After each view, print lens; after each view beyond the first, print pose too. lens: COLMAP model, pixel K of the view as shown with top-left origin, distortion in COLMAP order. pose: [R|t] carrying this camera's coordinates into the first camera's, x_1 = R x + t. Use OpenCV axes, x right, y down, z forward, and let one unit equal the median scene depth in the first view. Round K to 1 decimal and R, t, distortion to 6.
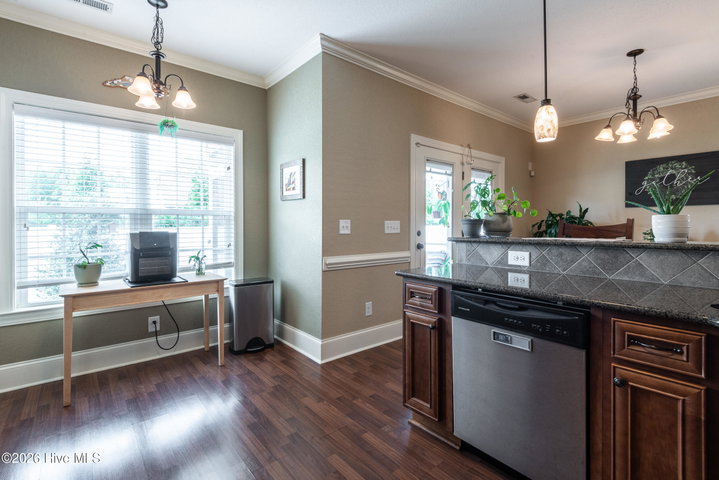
lens RADIAL K [[344.8, 0, 374.3], [0, 344.8, 225.6], [0, 0, 1]] dist [0.001052, -0.000161]
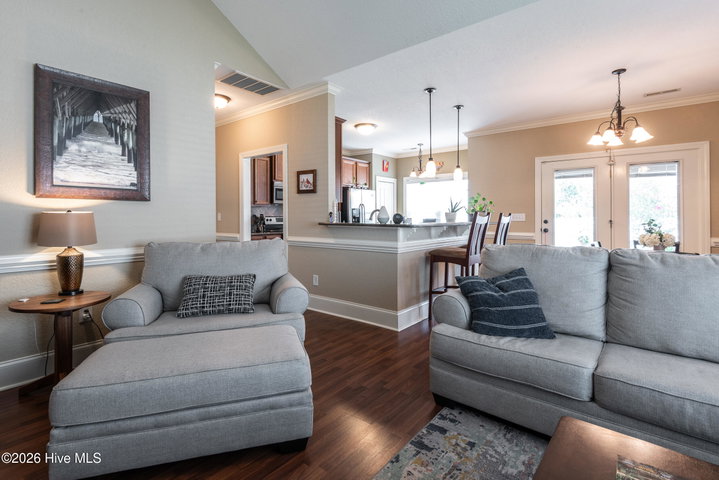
lens RADIAL K [[352.8, 0, 359.8], [0, 352.8, 213.7], [0, 0, 1]] dist [0.001748, 0.000136]
pose [[0.167780, -0.004138, -0.985816, 1.590840], [-0.001558, 0.999989, -0.004462, -0.004189], [0.985823, 0.002284, 0.167771, -0.051942]]
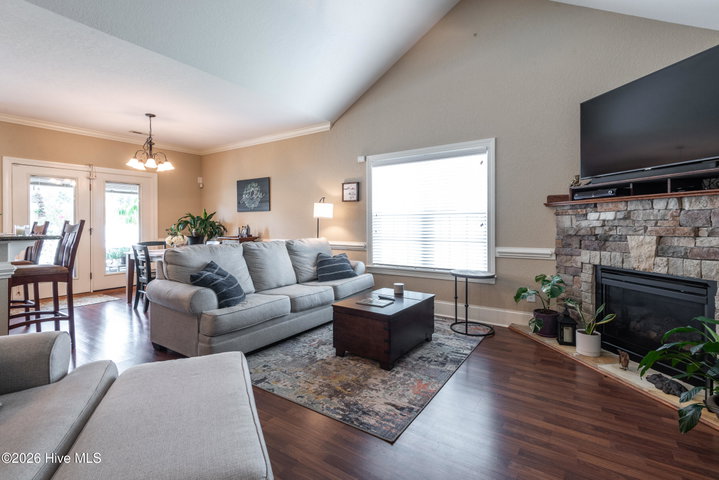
lens RADIAL K [[326.0, 0, 359.7], [0, 326.0, 225.2], [0, 0, 1]] dist [0.026178, -0.000500]
pose [[0.967916, -0.003770, 0.251244, 1.133987], [0.002577, 0.999984, 0.005077, -0.004779], [-0.251259, -0.004266, 0.967910, -0.601613]]
